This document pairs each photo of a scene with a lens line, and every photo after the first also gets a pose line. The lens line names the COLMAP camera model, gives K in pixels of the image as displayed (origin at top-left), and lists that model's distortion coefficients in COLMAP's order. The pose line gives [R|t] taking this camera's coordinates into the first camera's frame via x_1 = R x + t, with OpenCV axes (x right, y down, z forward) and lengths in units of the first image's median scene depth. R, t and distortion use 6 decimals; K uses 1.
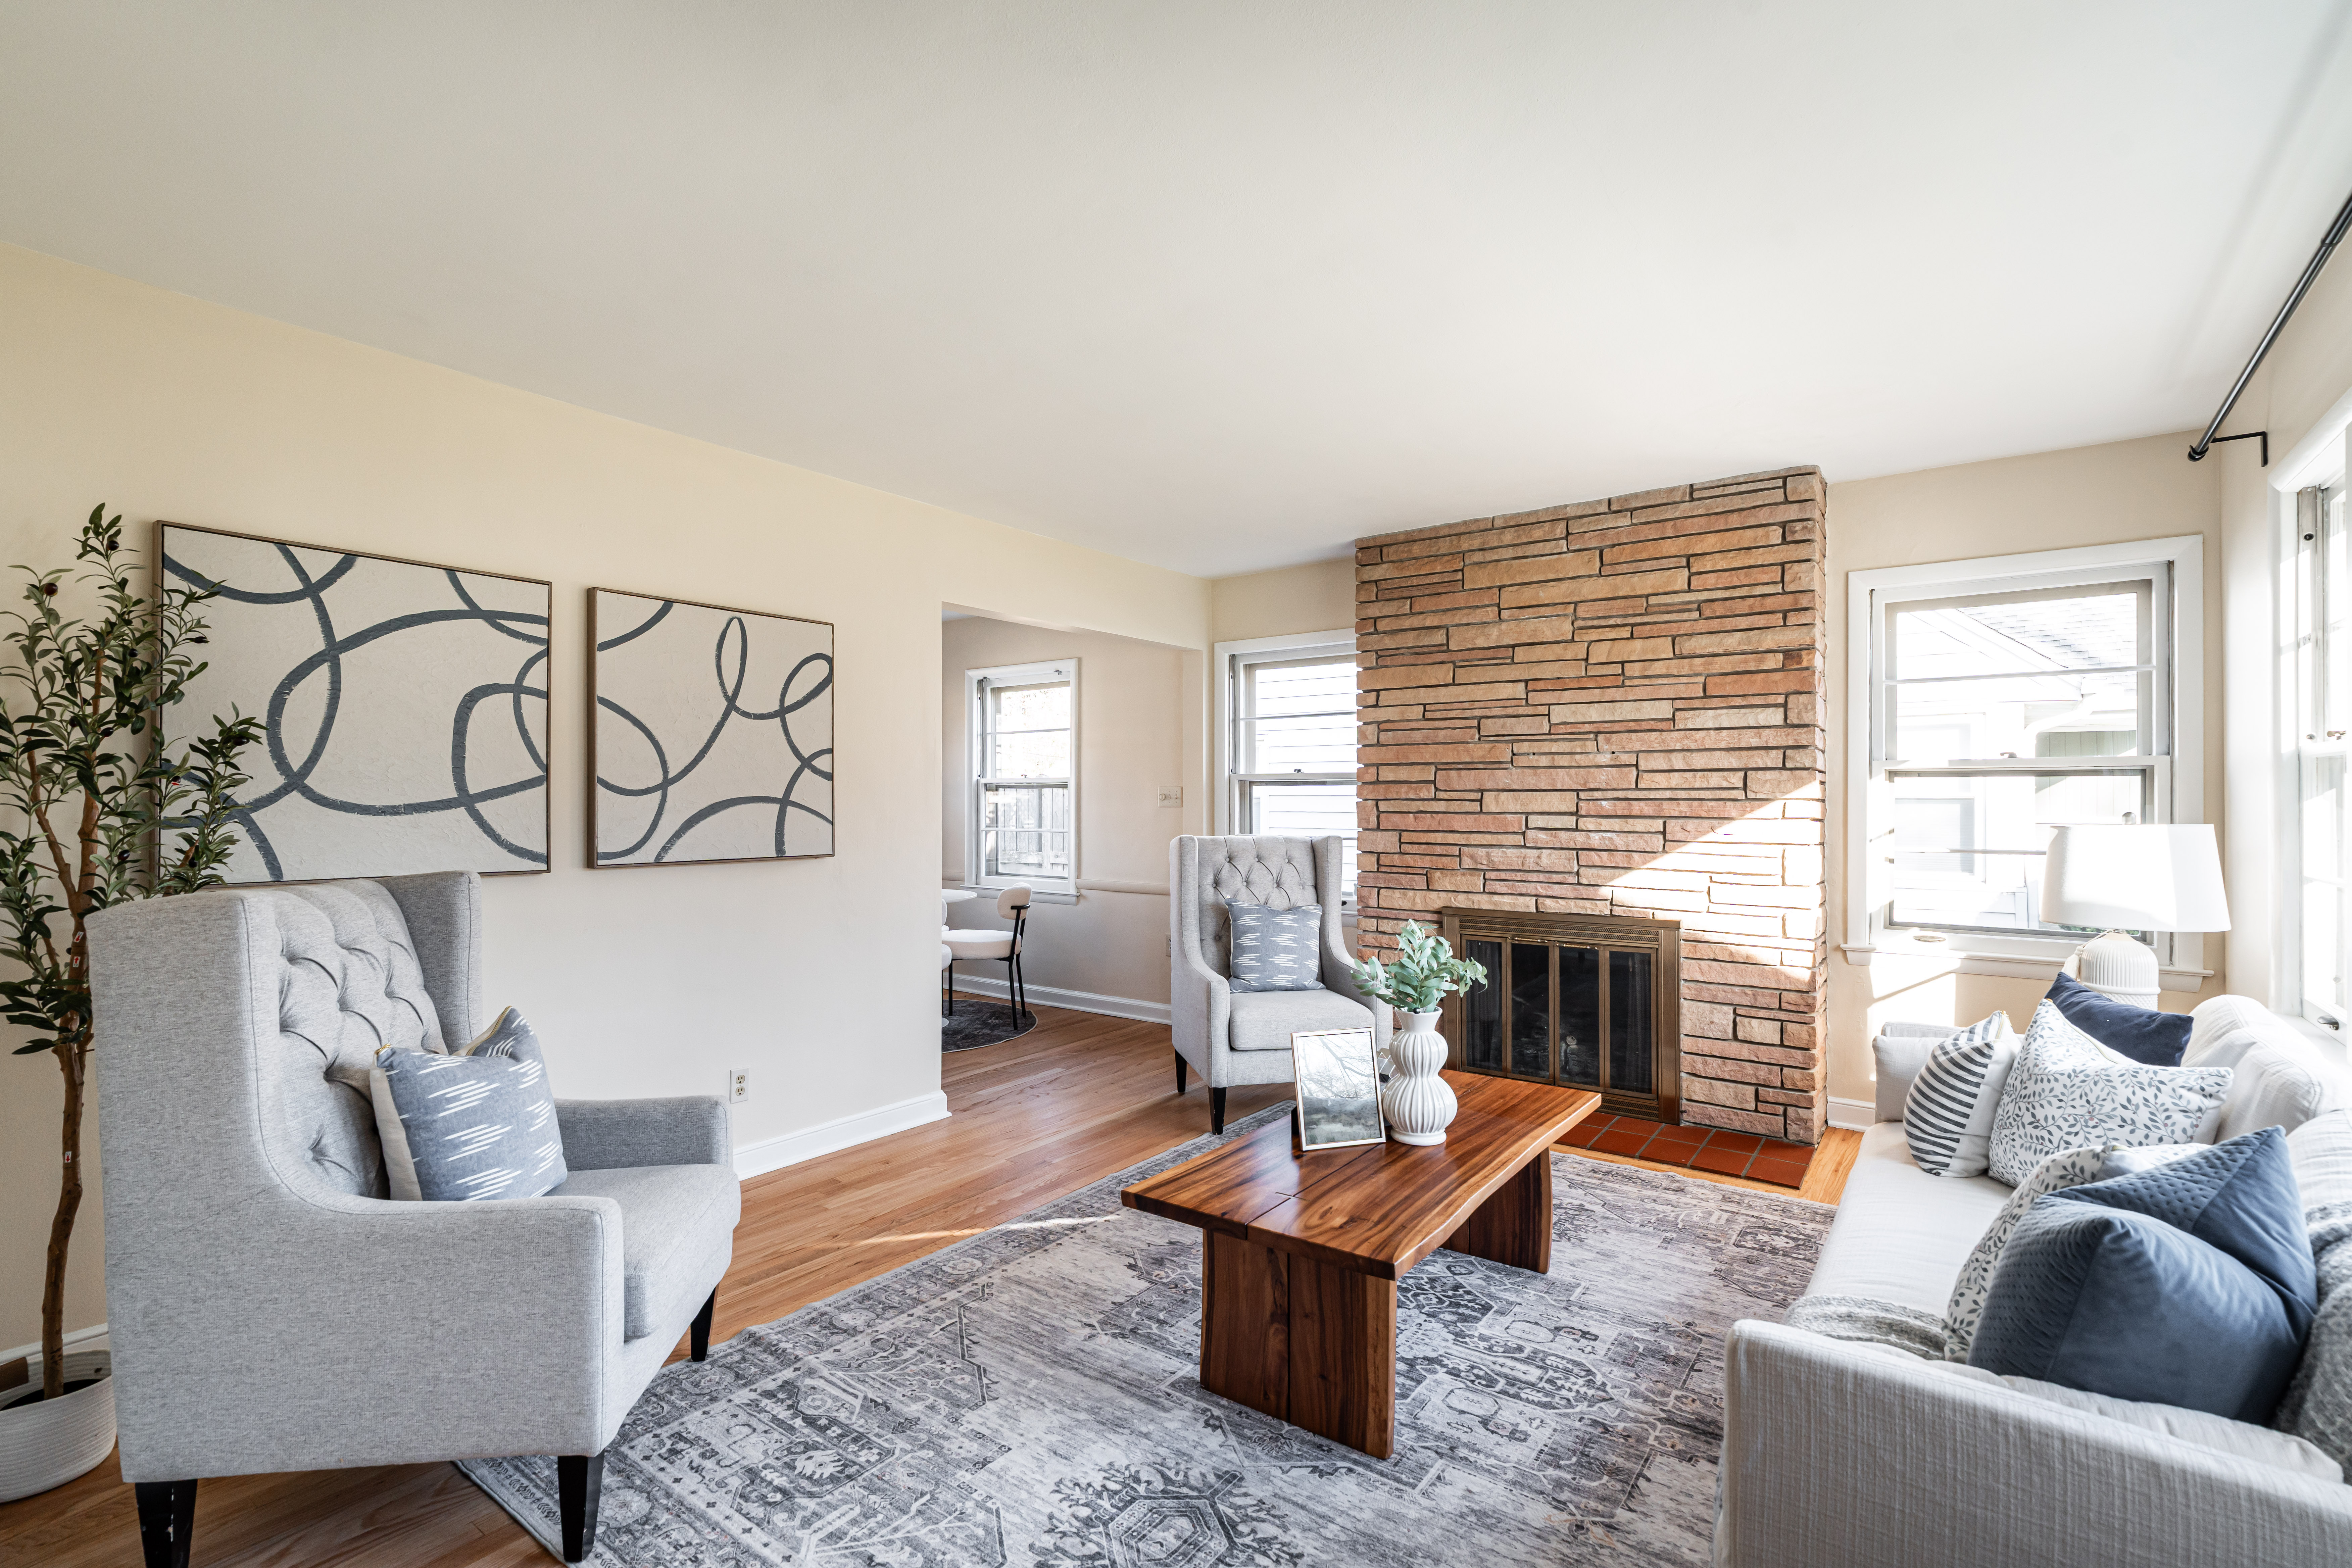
lens RADIAL K [[1042.0, 0, 1176.0], [0, 1042.0, 784.0], [0, 0, 1]] dist [-0.002392, -0.000223]
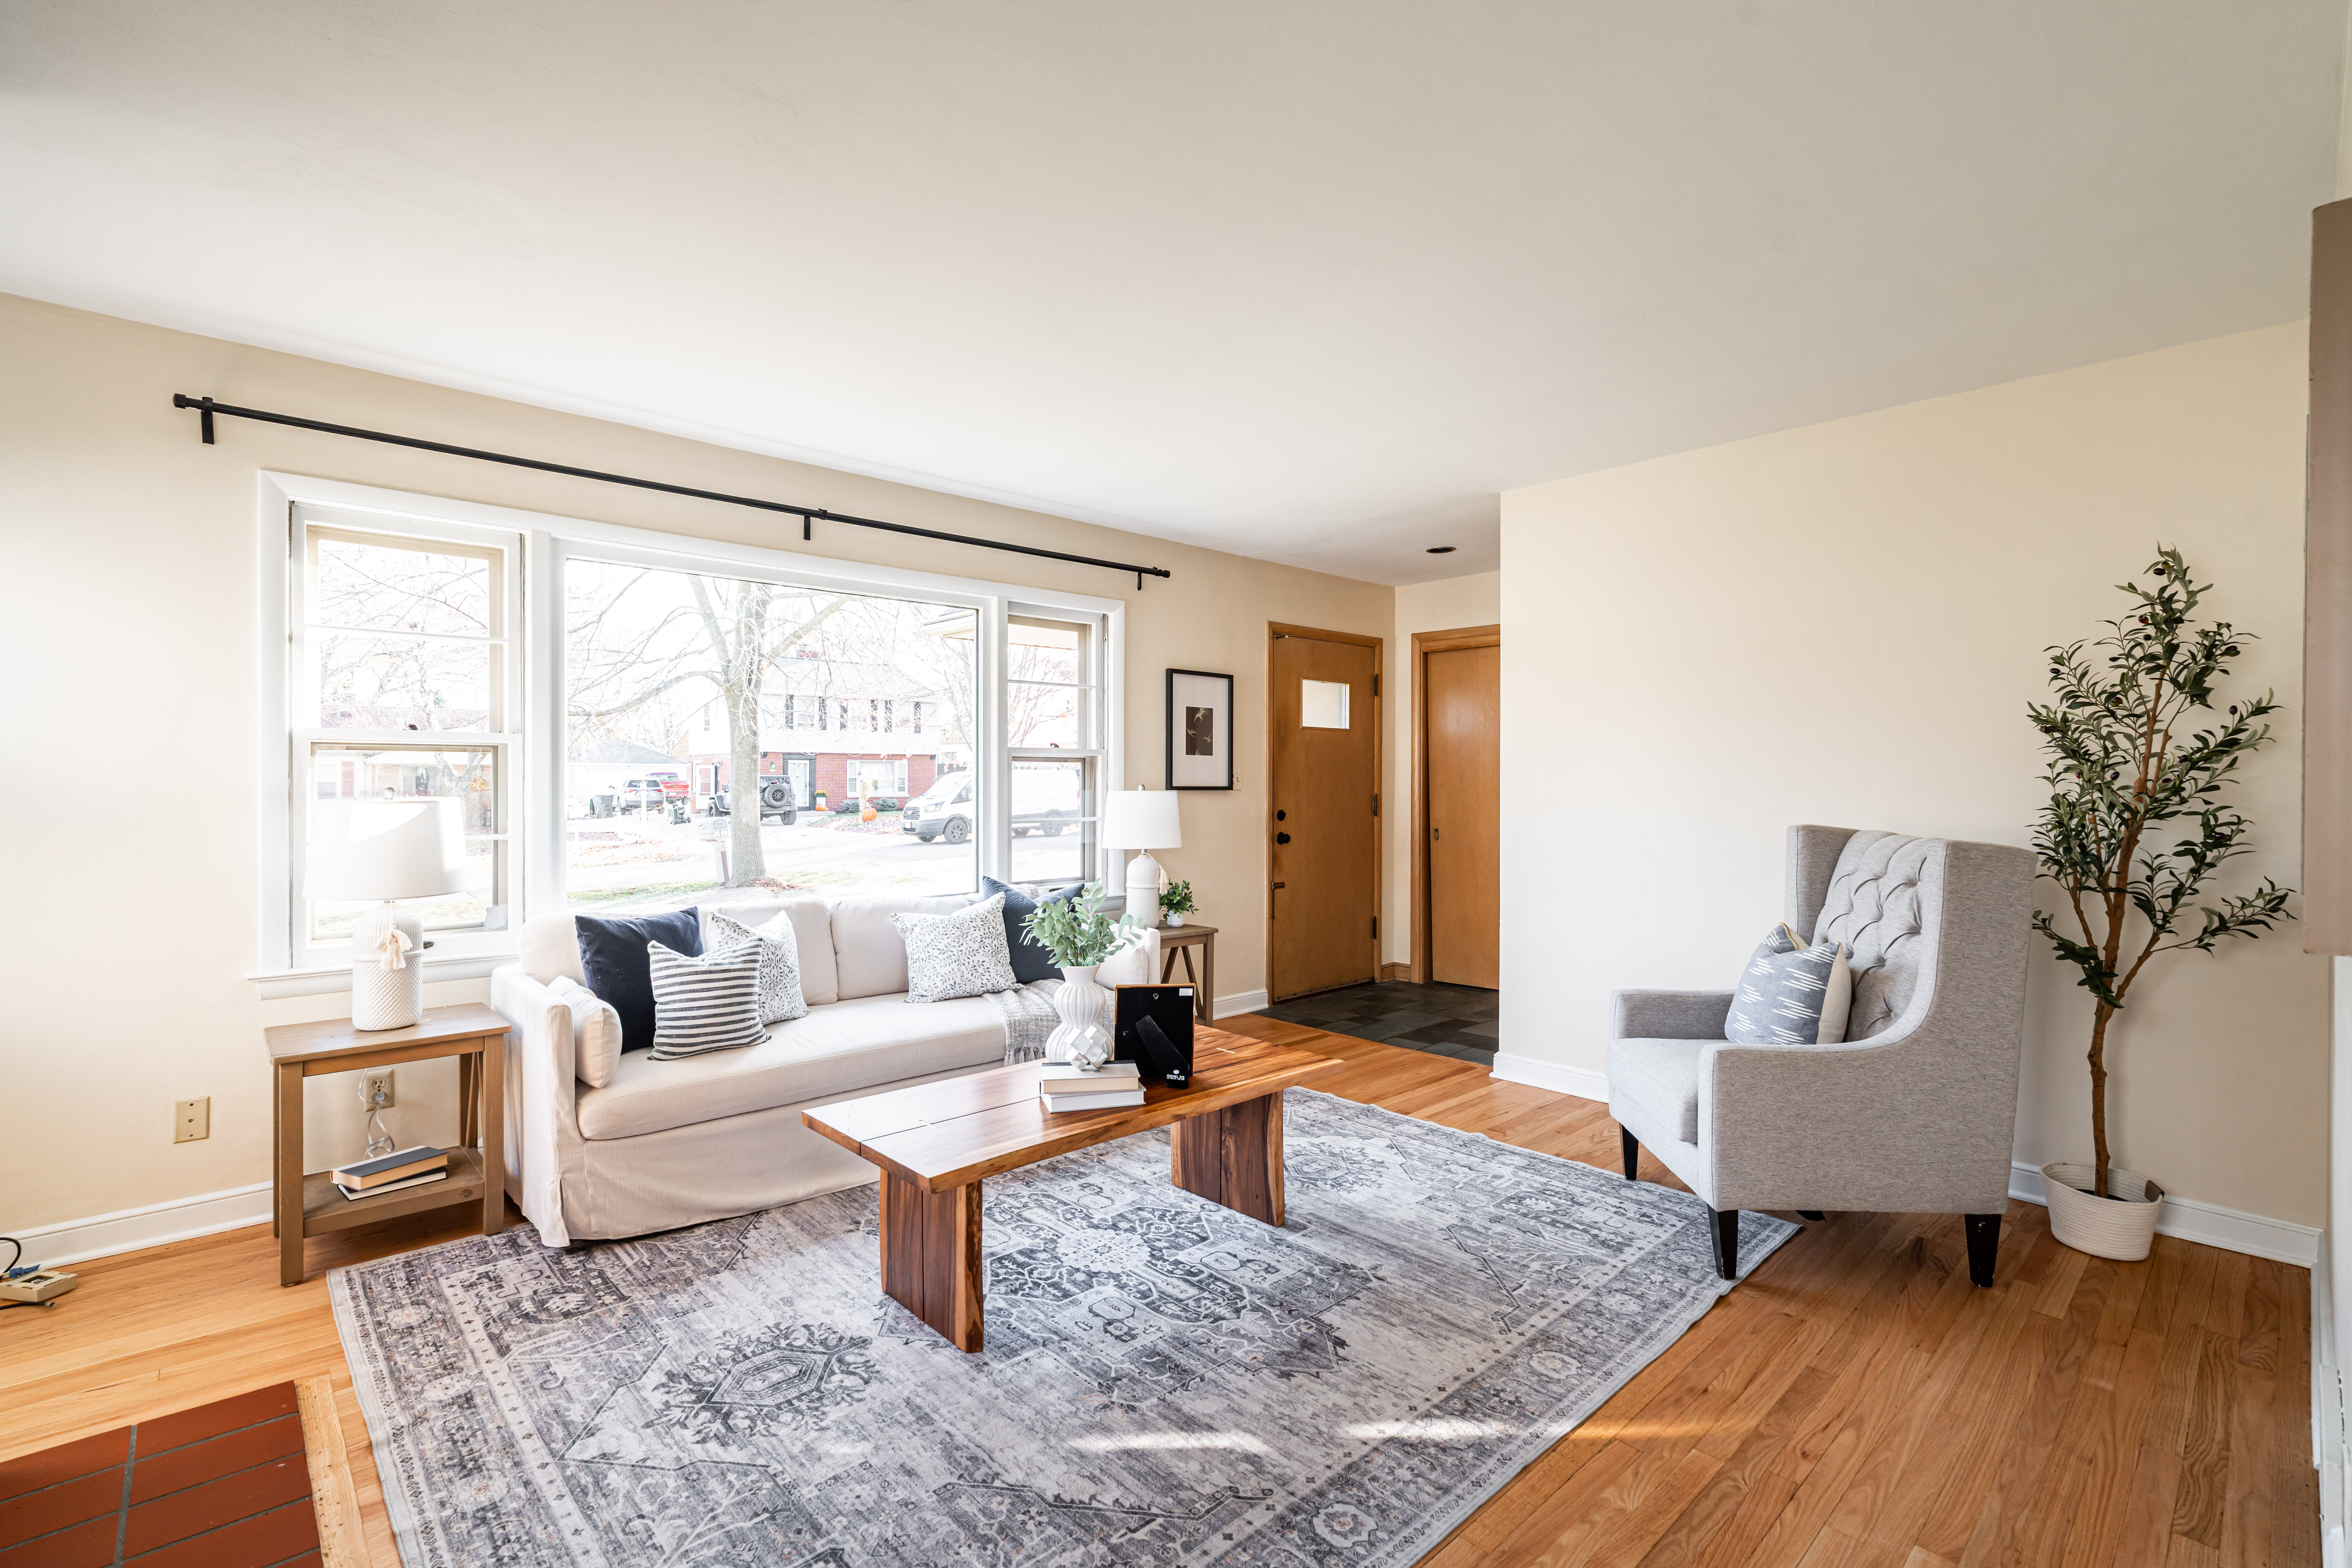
lens RADIAL K [[1069.8, 0, 1213.1], [0, 1069.8, 773.0], [0, 0, 1]] dist [-0.002215, -0.000195]
pose [[-0.989524, -0.001363, 0.144364, -0.061291], [-0.004413, 0.999774, -0.020807, 0.029498], [-0.144303, -0.021226, -0.989306, 1.772054]]
